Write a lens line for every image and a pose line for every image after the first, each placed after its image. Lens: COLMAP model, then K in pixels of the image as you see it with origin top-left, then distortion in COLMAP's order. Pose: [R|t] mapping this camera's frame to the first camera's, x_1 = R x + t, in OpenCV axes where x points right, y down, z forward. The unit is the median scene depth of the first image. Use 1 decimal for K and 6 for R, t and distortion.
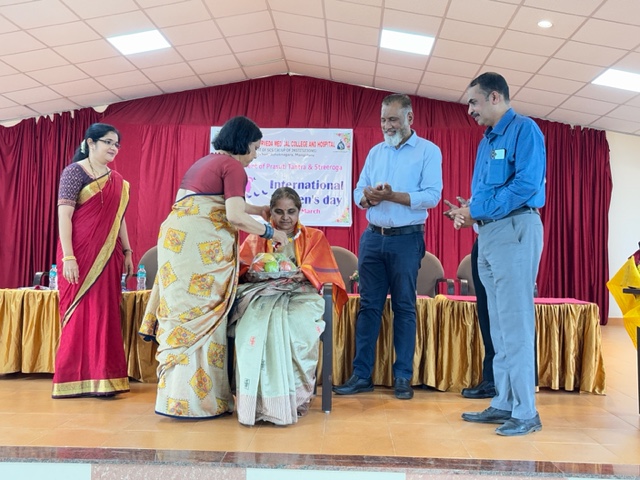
lens RADIAL K [[682.7, 0, 320.0], [0, 682.7, 240.0], [0, 0, 1]] dist [0.141162, -0.372065]
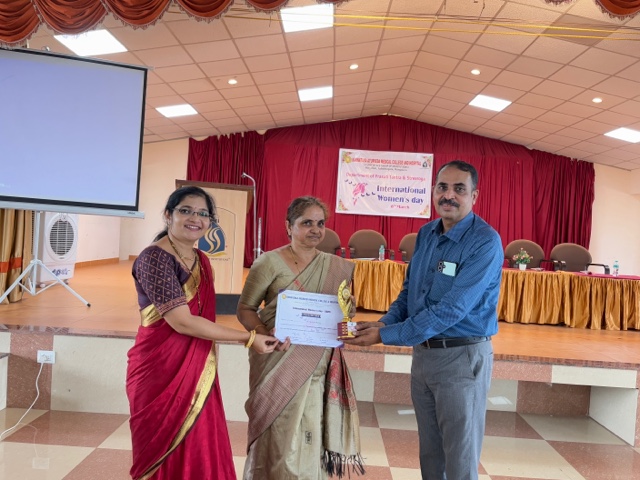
lens RADIAL K [[491.2, 0, 320.0], [0, 491.2, 240.0], [0, 0, 1]] dist [0.048670, -0.059679]
pose [[0.998510, 0.043236, 0.033305, -0.266819], [-0.044832, 0.997804, 0.048760, -0.016157], [-0.031123, -0.050181, 0.998255, -0.106360]]
